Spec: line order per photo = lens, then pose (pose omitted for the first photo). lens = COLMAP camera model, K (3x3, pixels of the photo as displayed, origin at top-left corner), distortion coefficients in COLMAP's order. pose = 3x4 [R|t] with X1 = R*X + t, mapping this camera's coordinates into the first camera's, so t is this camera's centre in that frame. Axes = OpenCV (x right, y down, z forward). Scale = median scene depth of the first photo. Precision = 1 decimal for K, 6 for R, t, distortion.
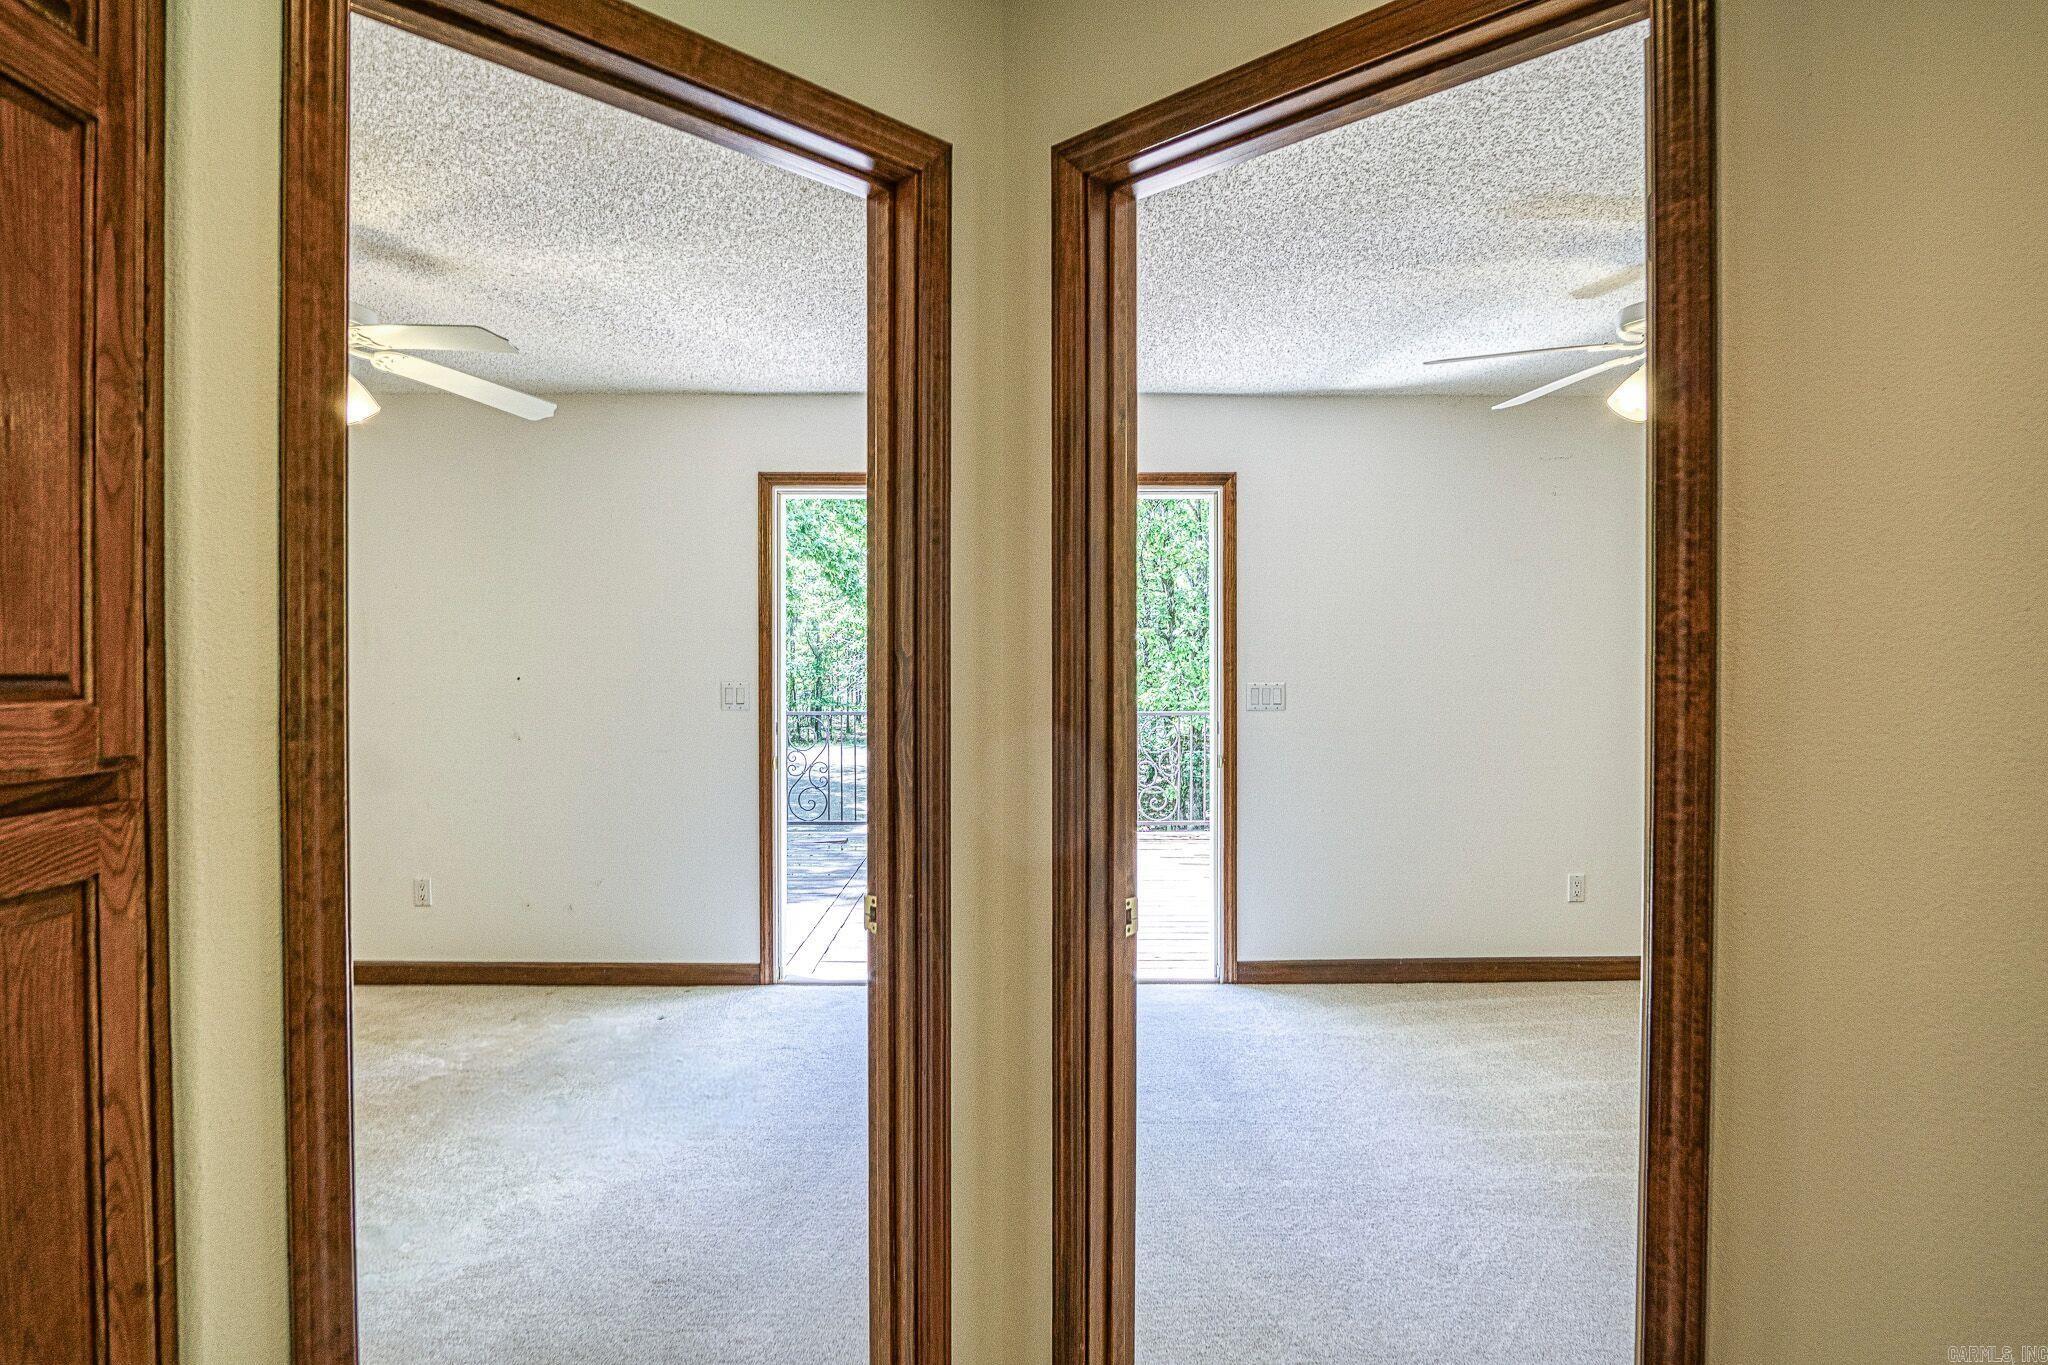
lens RADIAL K [[1149.5, 0, 1008.7], [0, 1149.5, 668.1], [0, 0, 1]] dist [-0.028414, 0.000838]
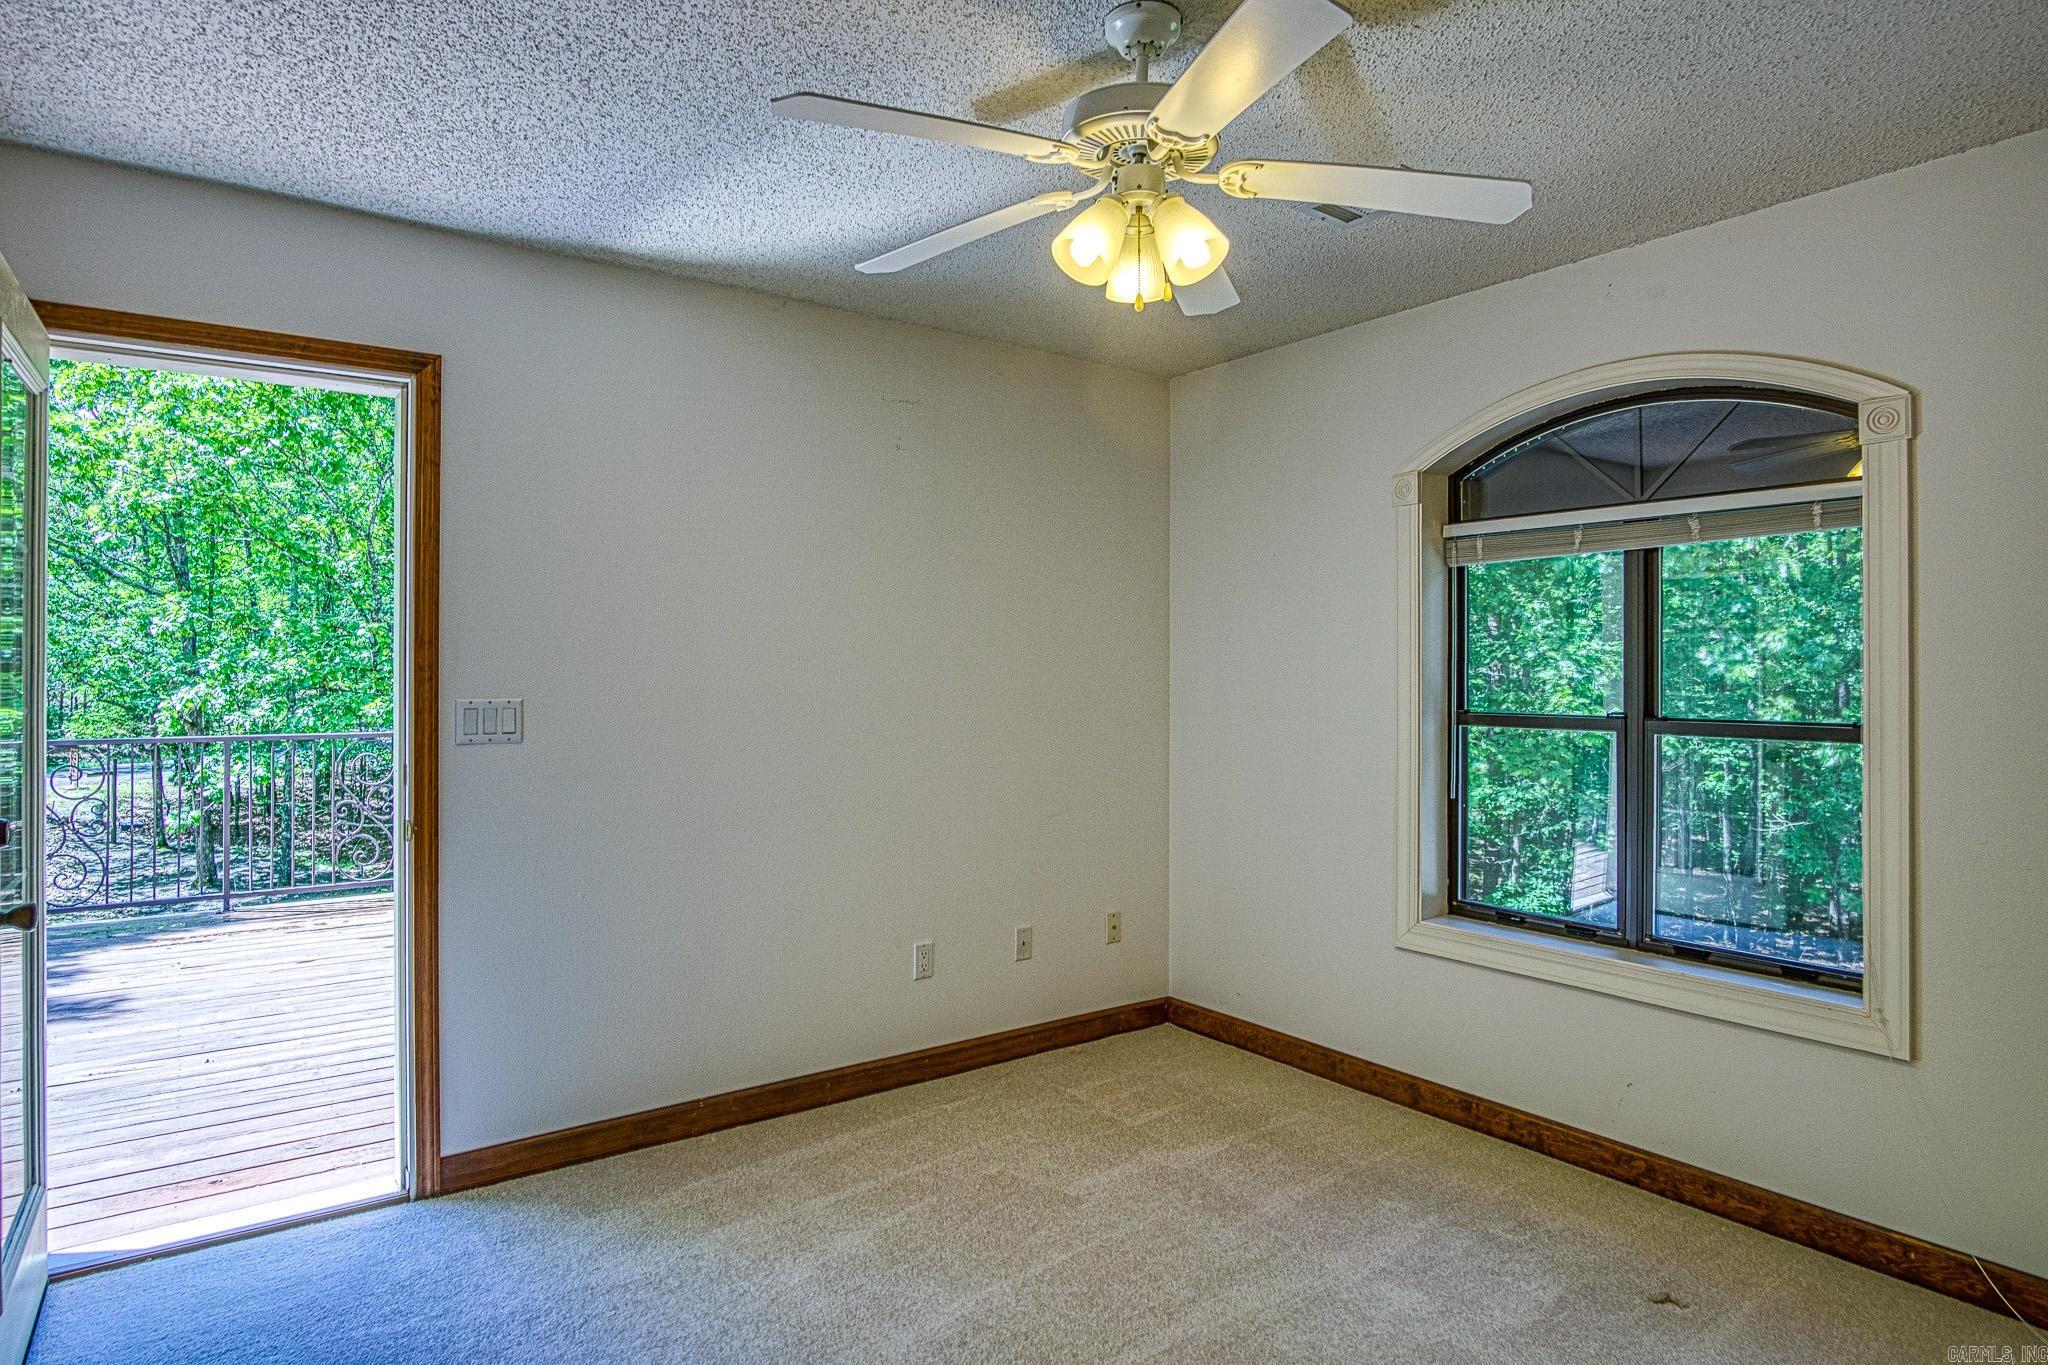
lens RADIAL K [[1149.5, 0, 1008.7], [0, 1149.5, 668.1], [0, 0, 1]] dist [-0.028414, 0.000838]
pose [[0.819028, 0.004705, 0.573734, 0.100853], [-0.001460, 0.999980, -0.006116, -0.000591], [-0.573752, 0.004172, 0.819019, 0.337224]]
